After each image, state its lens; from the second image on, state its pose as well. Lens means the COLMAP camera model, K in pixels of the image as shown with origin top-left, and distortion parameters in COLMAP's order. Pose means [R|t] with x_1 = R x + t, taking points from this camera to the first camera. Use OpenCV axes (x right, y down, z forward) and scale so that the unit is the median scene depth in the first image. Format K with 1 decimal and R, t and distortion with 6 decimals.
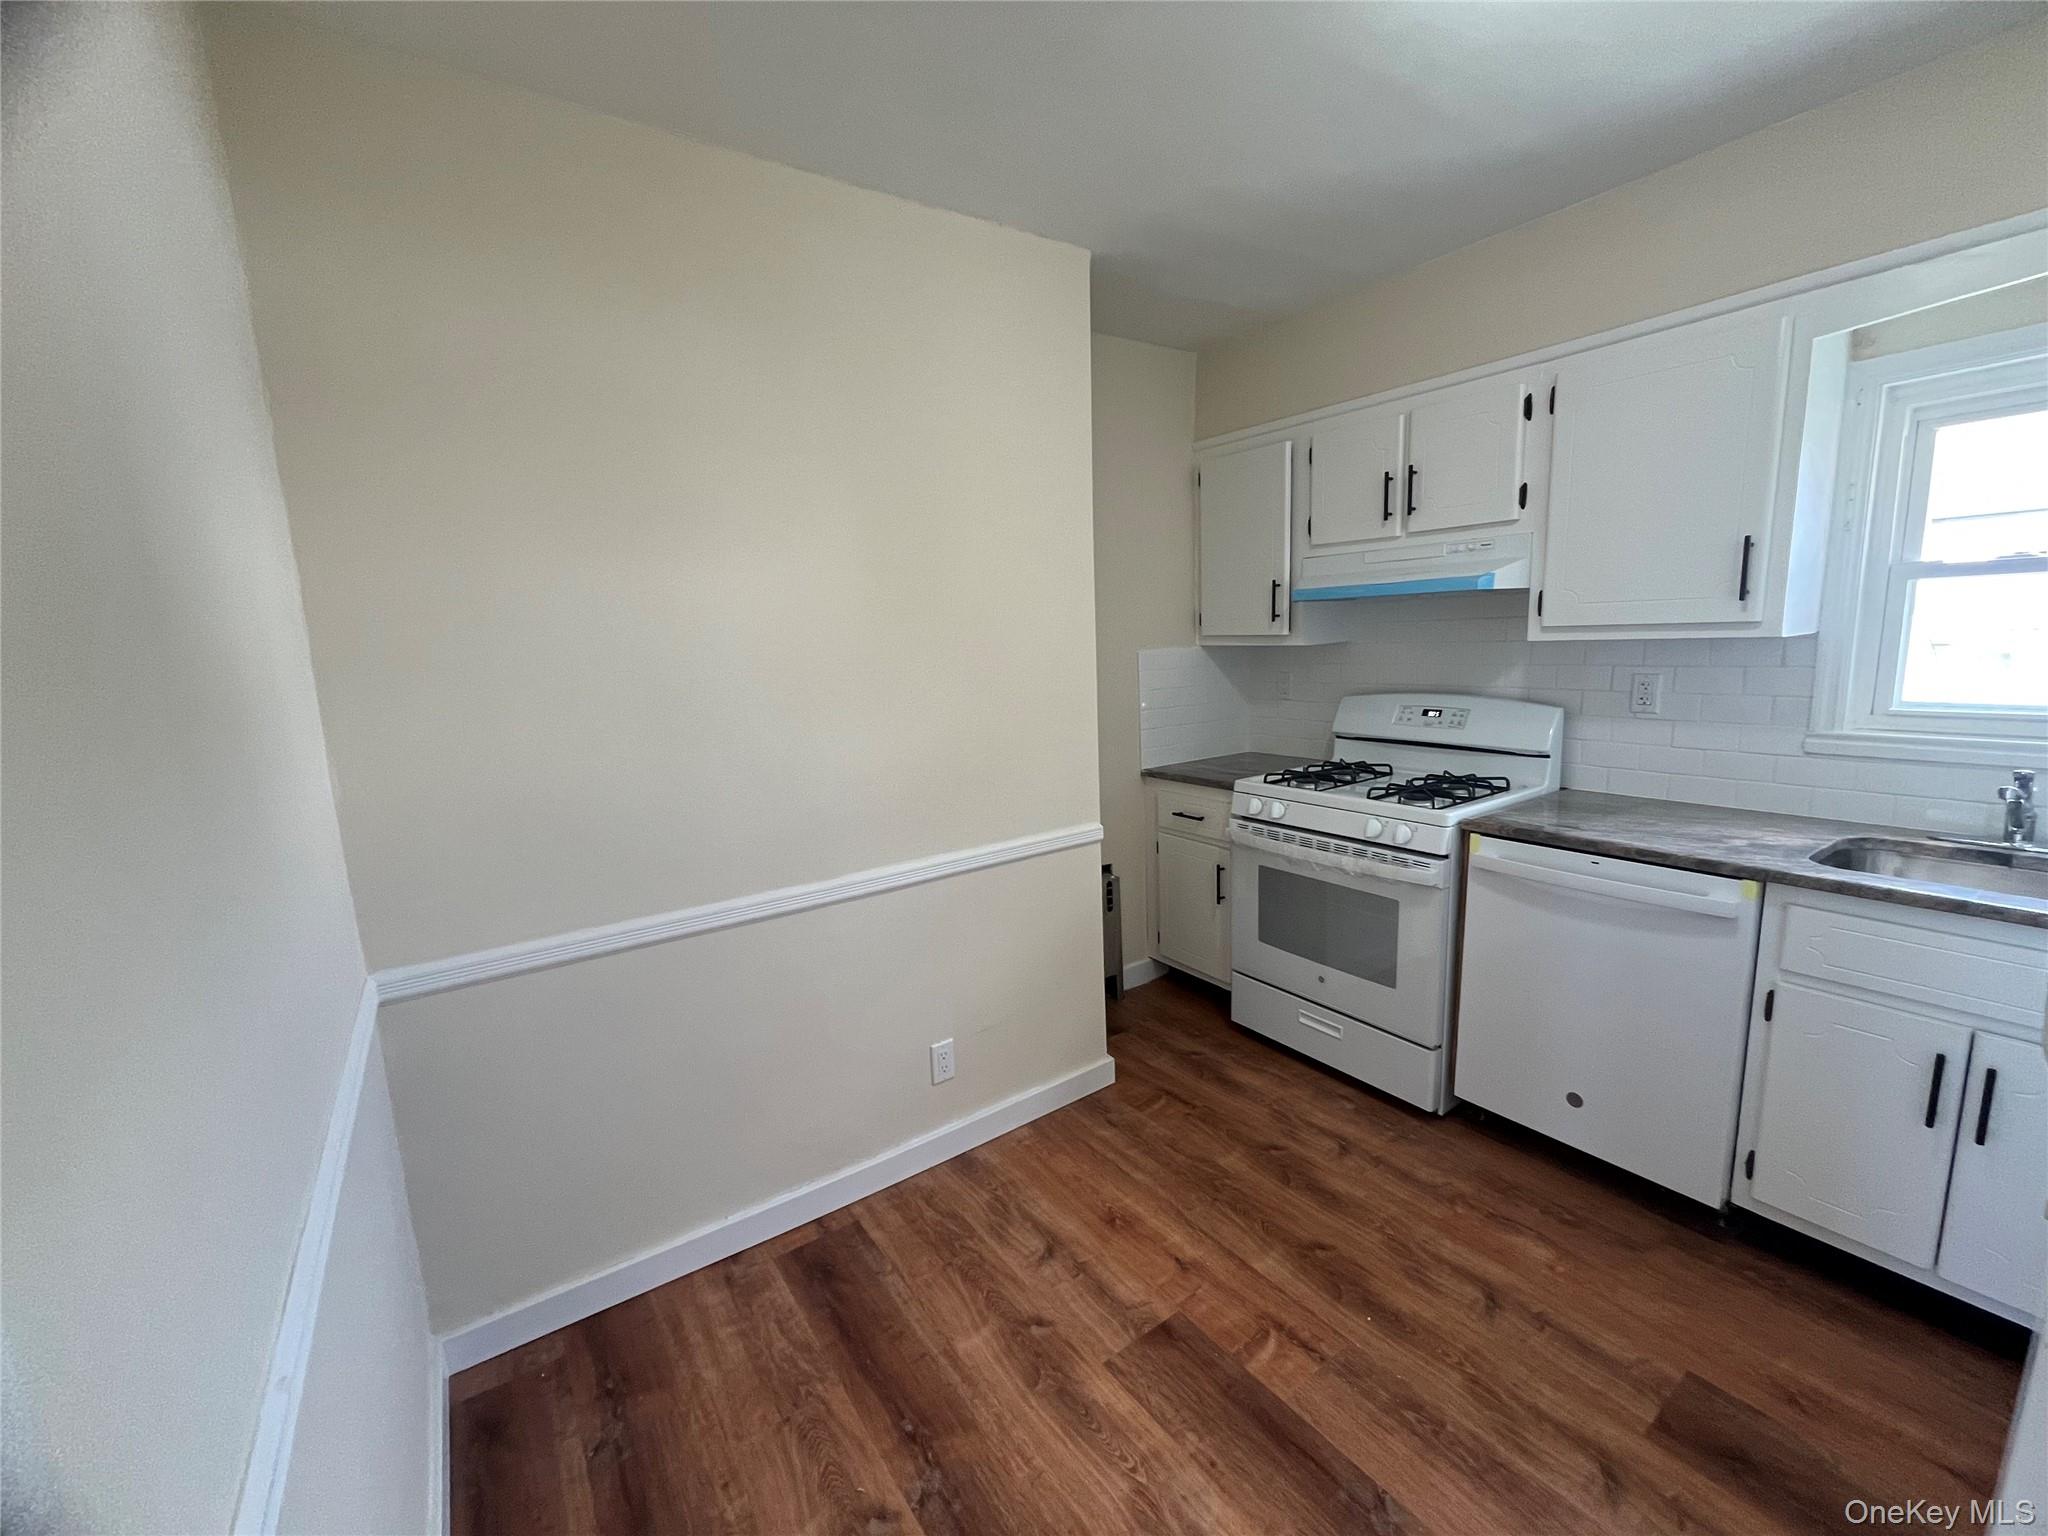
lens RADIAL K [[828.3, 0, 1025.7], [0, 828.3, 772.0], [0, 0, 1]] dist [-0.003881, 0.000259]
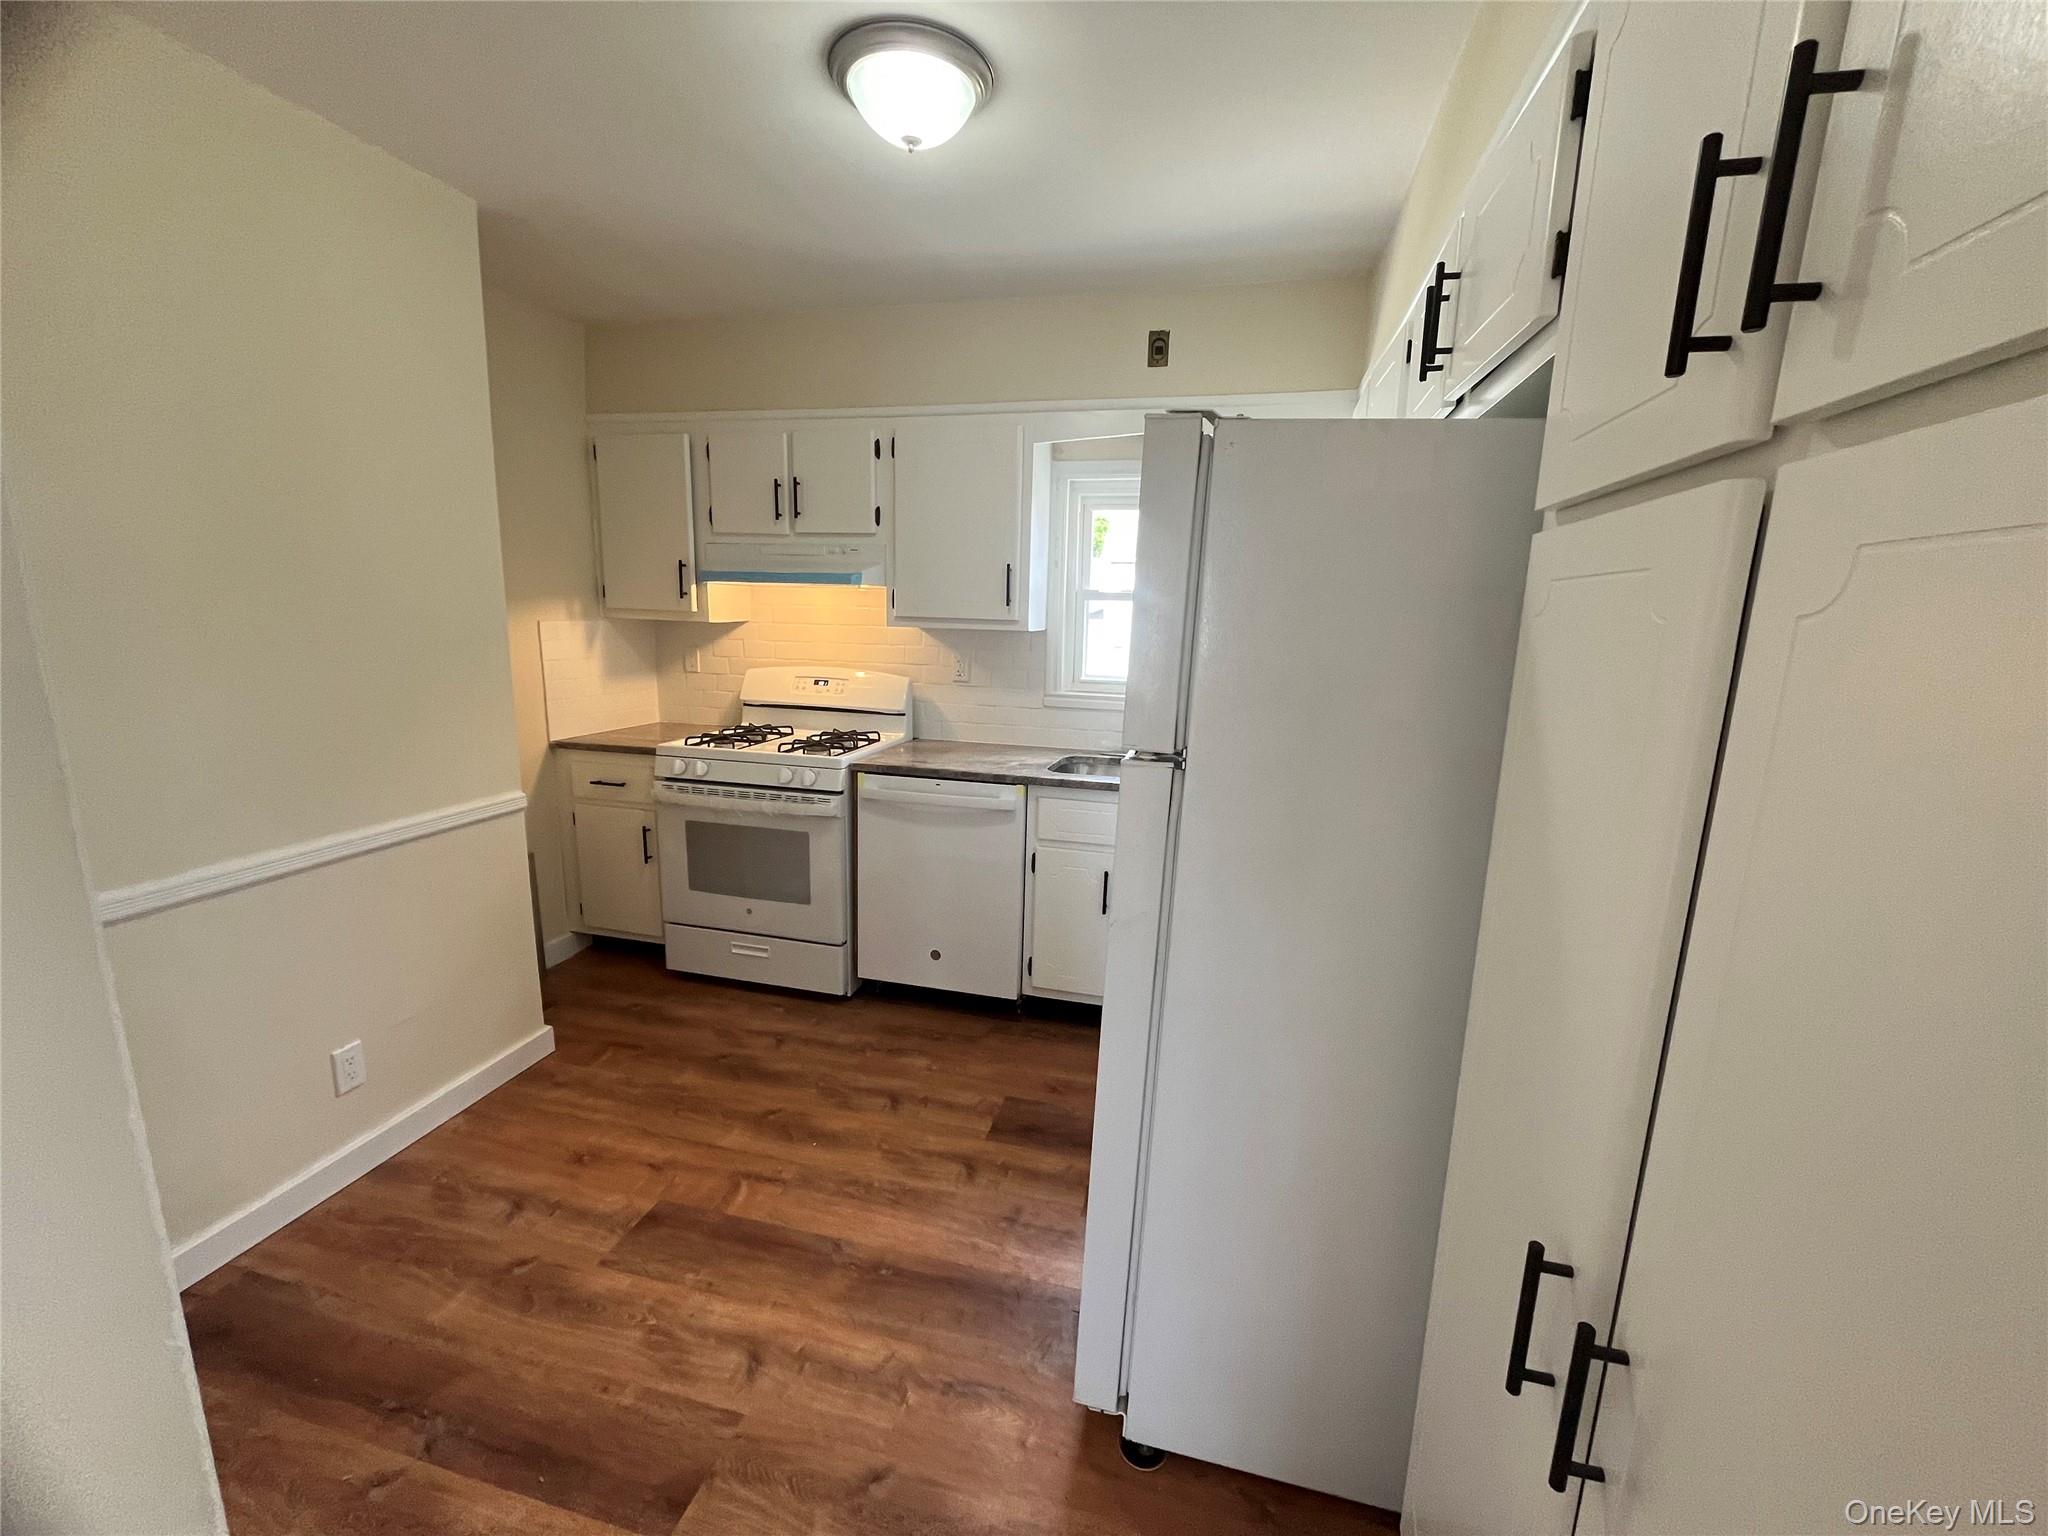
lens RADIAL K [[828.3, 0, 1021.6], [0, 828.3, 767.0], [0, 0, 1]] dist [-0.003881, 0.000259]
pose [[0.756551, -0.061504, 0.651036, -0.128814], [0.051337, 0.998081, 0.034632, 0.037349], [-0.651917, 0.007222, 0.758256, -0.174897]]
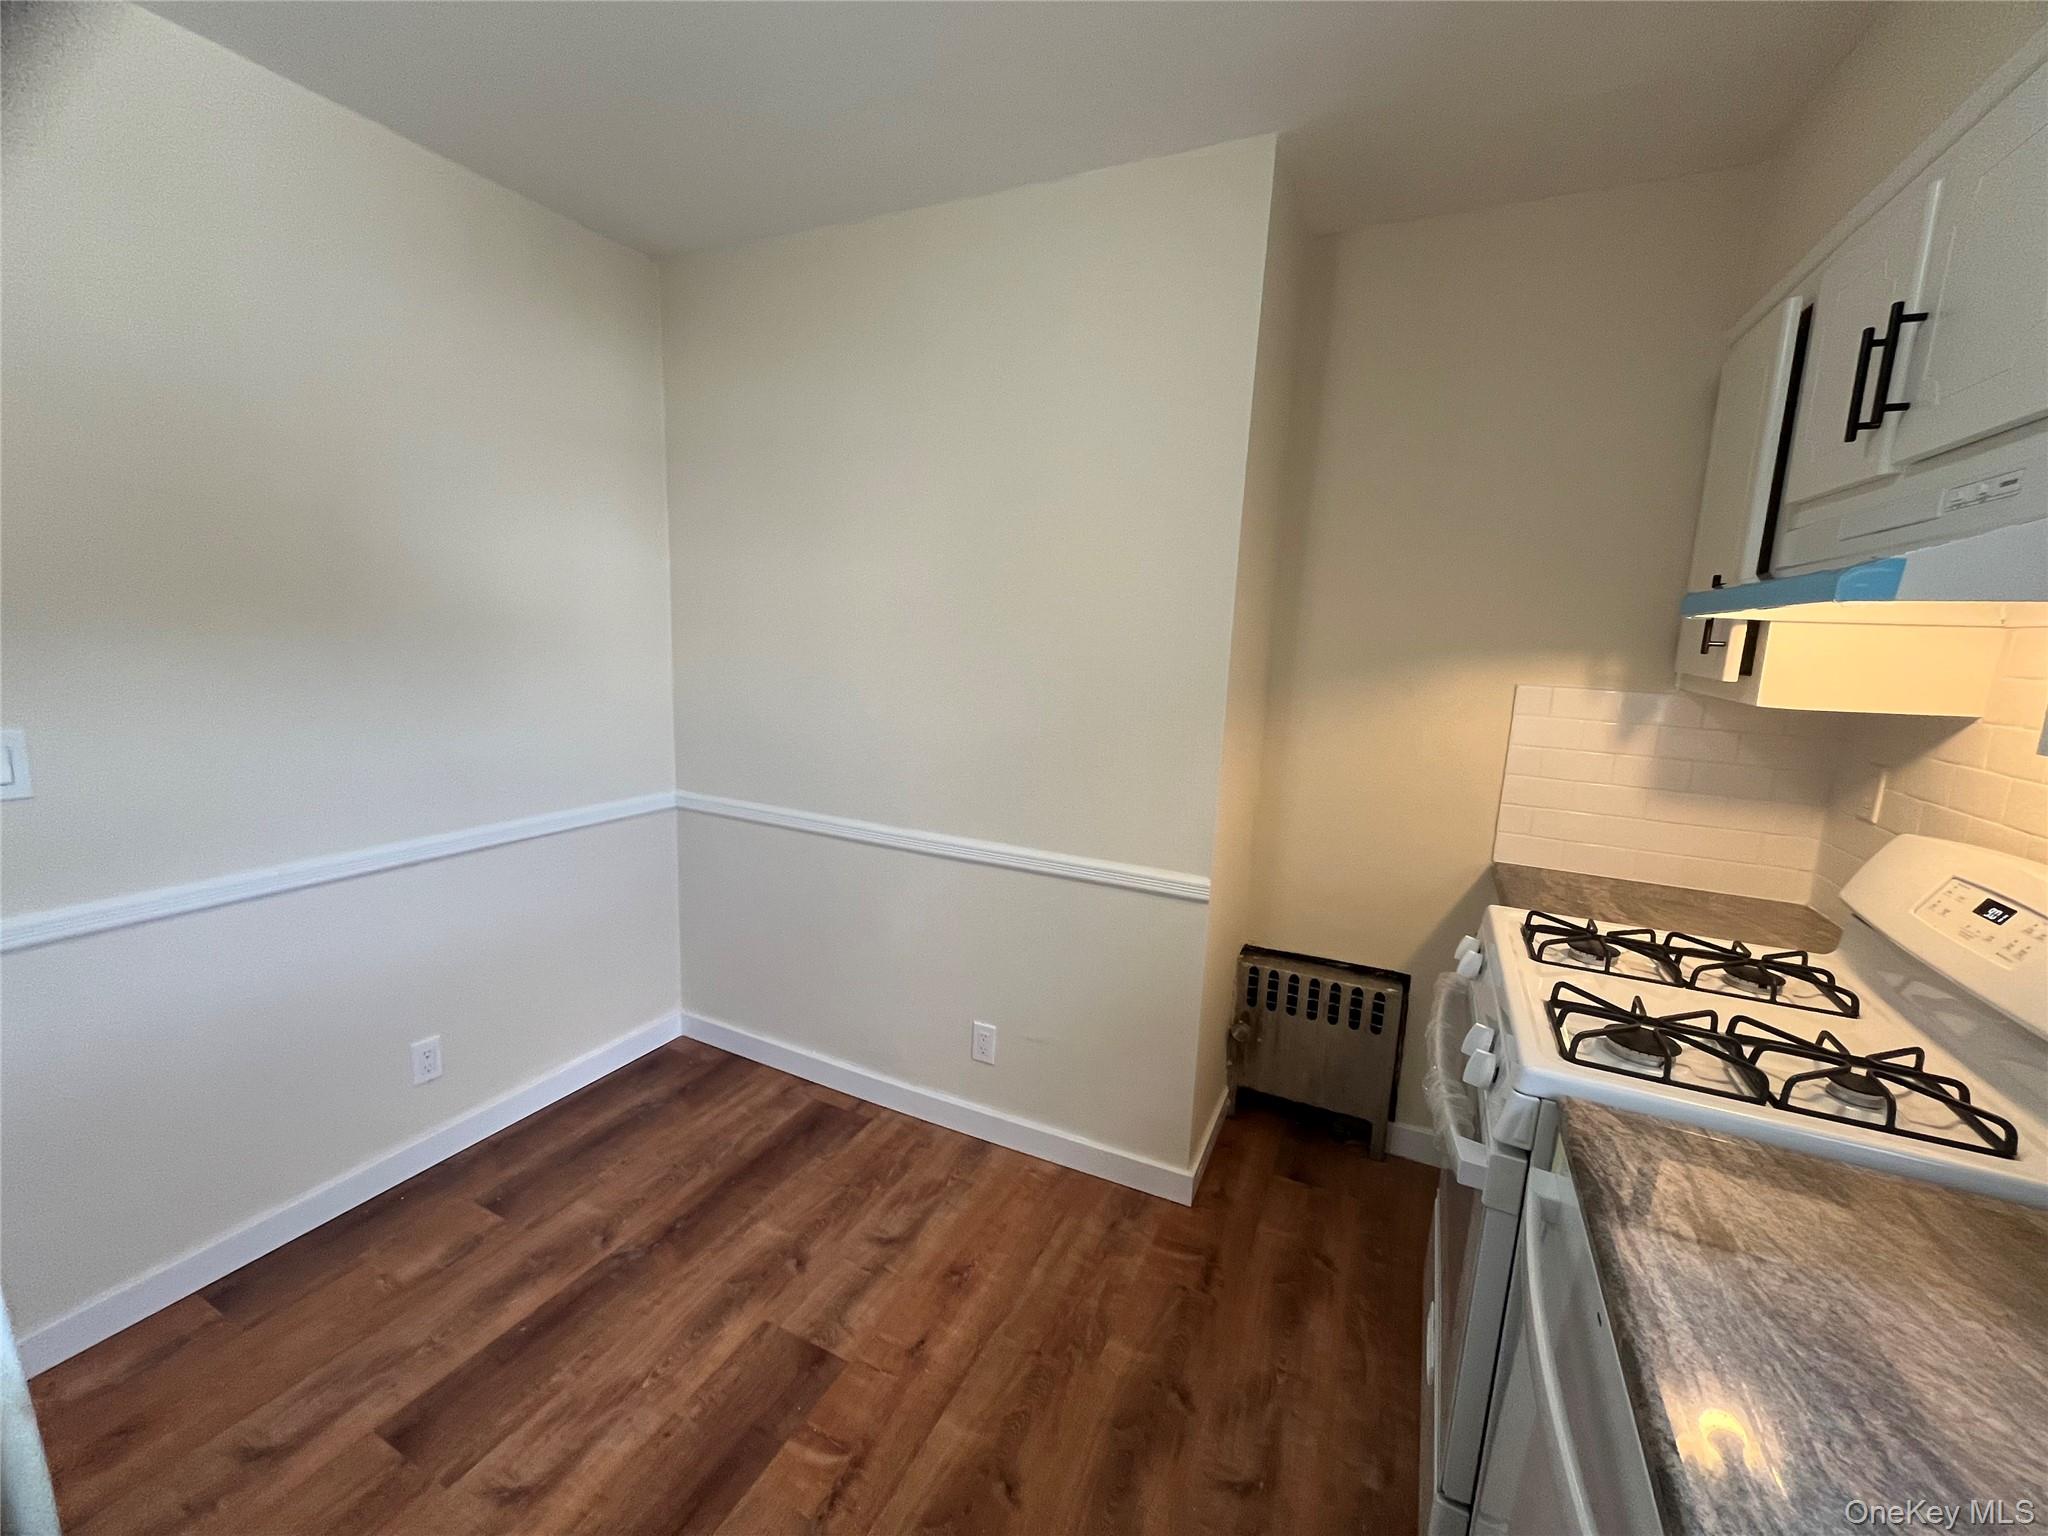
lens RADIAL K [[828.3, 0, 1020.0], [0, 828.3, 767.7], [0, 0, 1]] dist [-0.003881, 0.000259]
pose [[0.487840, 0.207777, -0.847845, 0.828252], [-0.203074, 0.971625, 0.121265, -0.130356], [0.848984, 0.113017, 0.516191, 0.546380]]
